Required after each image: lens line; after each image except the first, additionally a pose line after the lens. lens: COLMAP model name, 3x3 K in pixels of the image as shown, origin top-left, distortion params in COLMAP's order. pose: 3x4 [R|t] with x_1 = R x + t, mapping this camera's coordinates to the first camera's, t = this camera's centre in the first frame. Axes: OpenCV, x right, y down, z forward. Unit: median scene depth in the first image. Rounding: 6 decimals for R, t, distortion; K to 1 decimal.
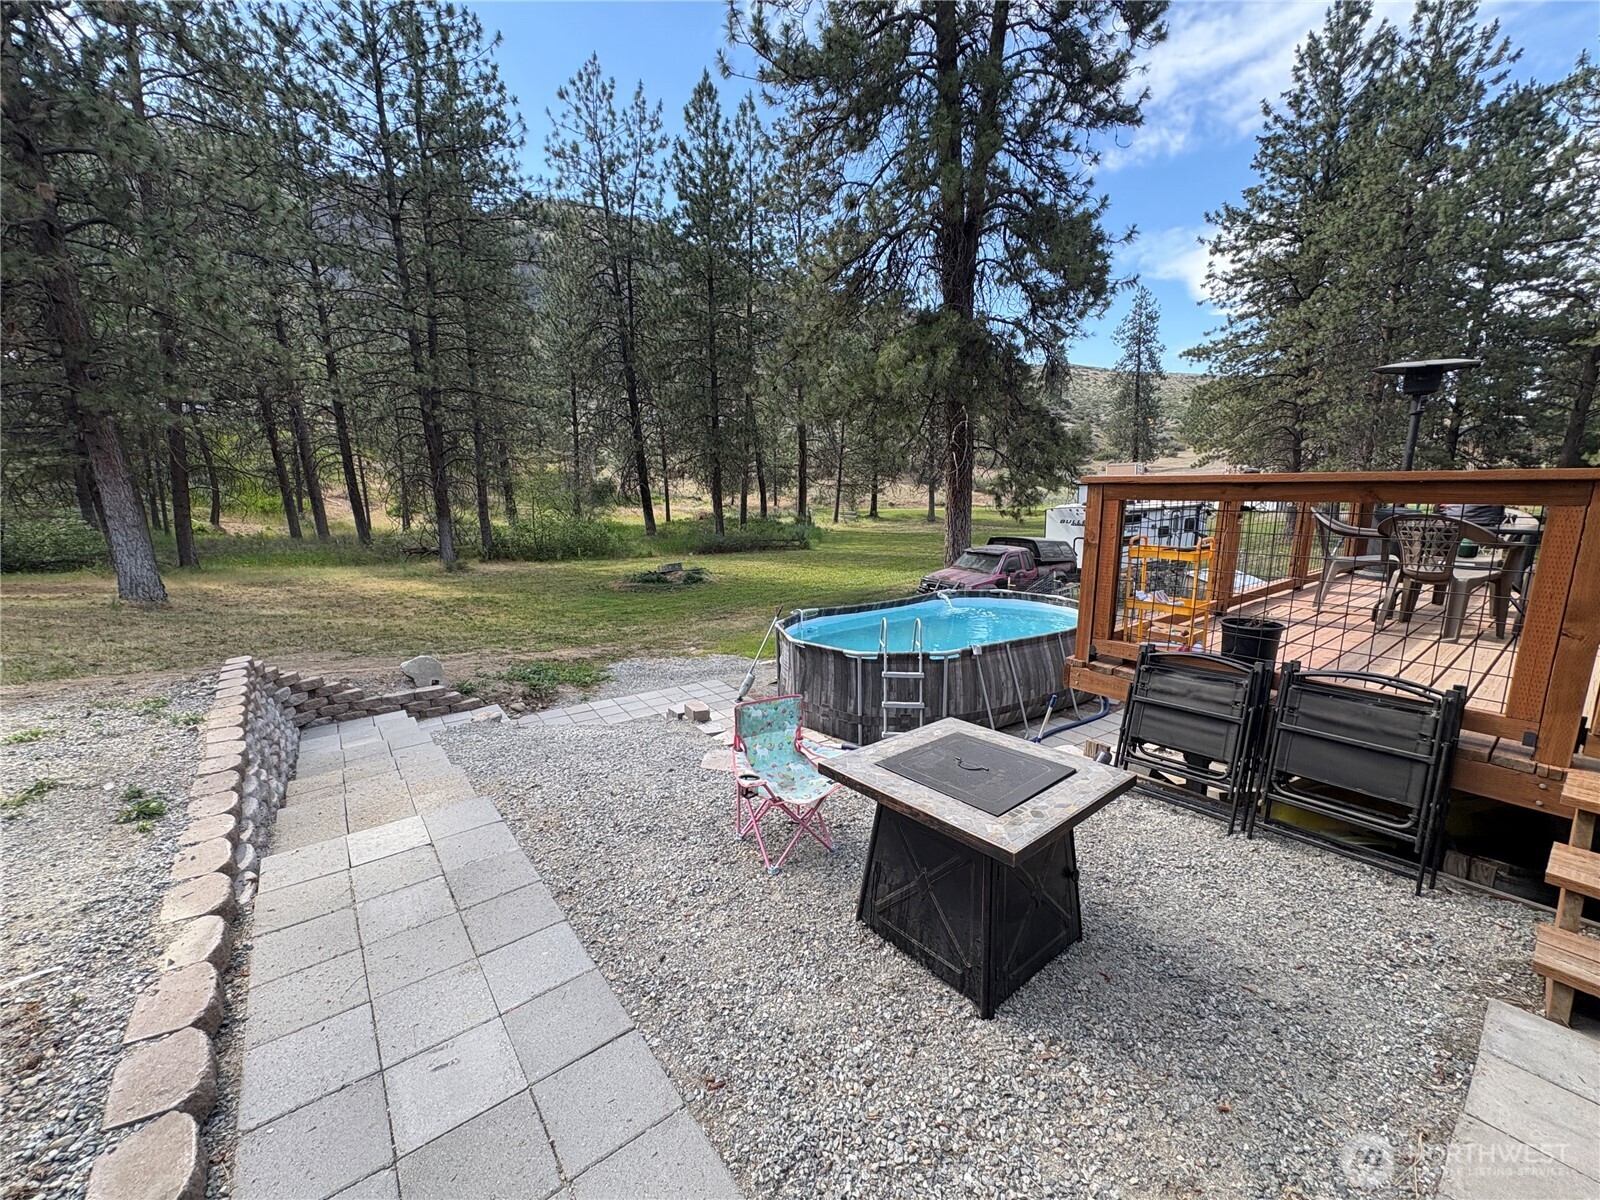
lens RADIAL K [[631.4, 0, 800.0], [0, 631.4, 600.0], [0, 0, 1]] dist [-0.000049, -0.000248]
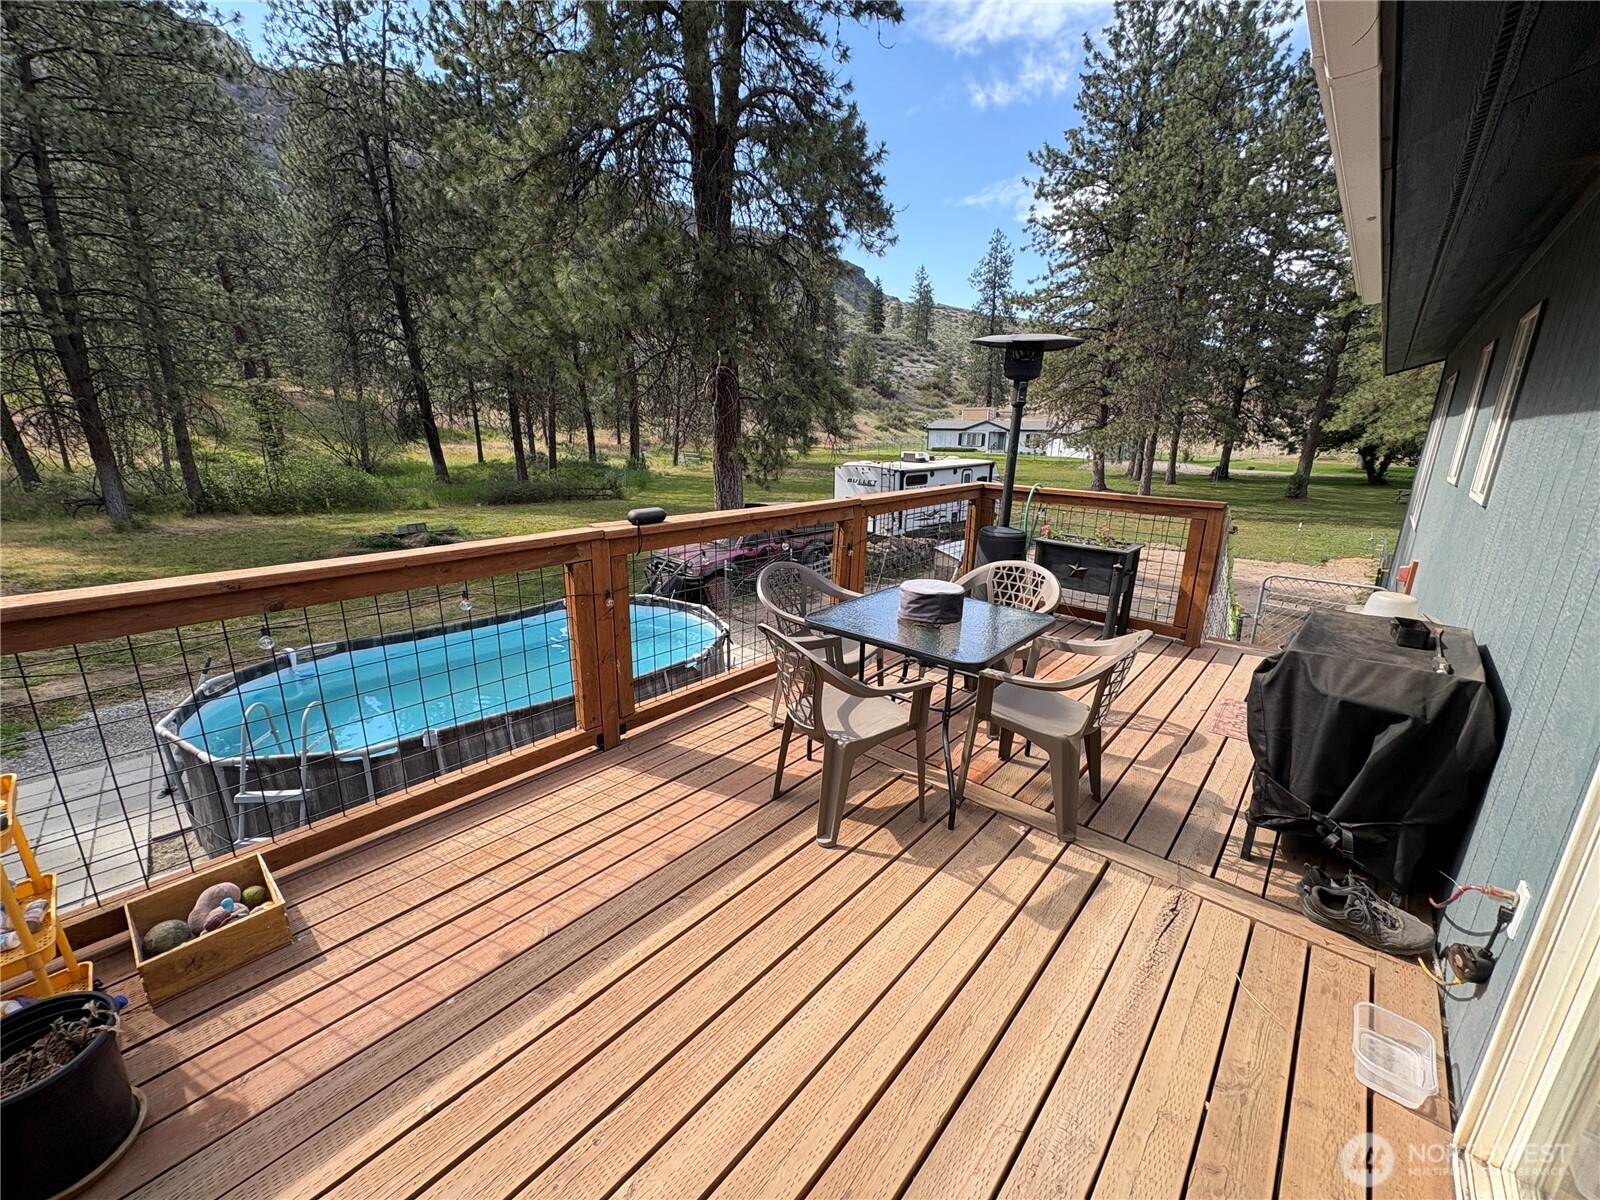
lens RADIAL K [[631.4, 0, 800.0], [0, 631.4, 600.0], [0, 0, 1]] dist [-0.000049, -0.000248]
pose [[0.982589, -0.025230, 0.184070, 0.100206], [0.007200, 0.995164, 0.097966, -0.024154], [-0.185652, -0.094935, 0.978019, 0.049684]]
